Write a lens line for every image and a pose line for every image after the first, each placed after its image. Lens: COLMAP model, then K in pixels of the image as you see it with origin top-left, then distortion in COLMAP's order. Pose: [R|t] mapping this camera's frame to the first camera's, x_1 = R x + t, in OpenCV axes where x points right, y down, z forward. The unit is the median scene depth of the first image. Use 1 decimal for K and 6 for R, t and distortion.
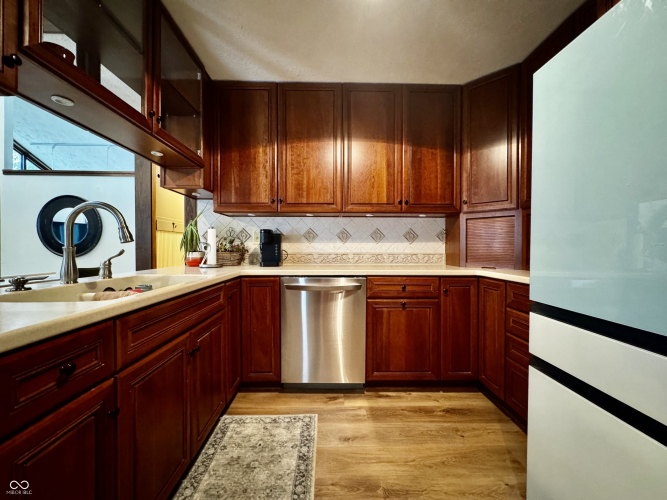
lens RADIAL K [[266.6, 0, 333.9], [0, 266.6, 249.9], [0, 0, 1]] dist [-0.002978, 0.000743]
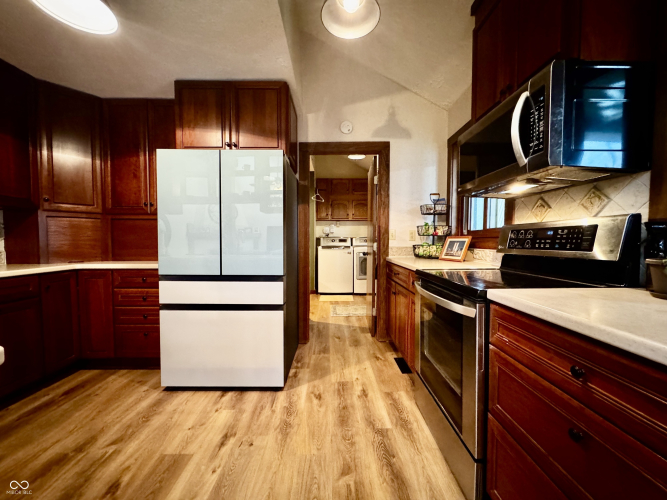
lens RADIAL K [[266.6, 0, 333.1], [0, 266.6, 248.7], [0, 0, 1]] dist [-0.002978, 0.000743]
pose [[0.015965, -0.043344, 0.998933, -0.703214], [0.007515, 0.999037, 0.043228, -0.038836], [-0.999844, 0.006816, 0.016276, -0.144743]]
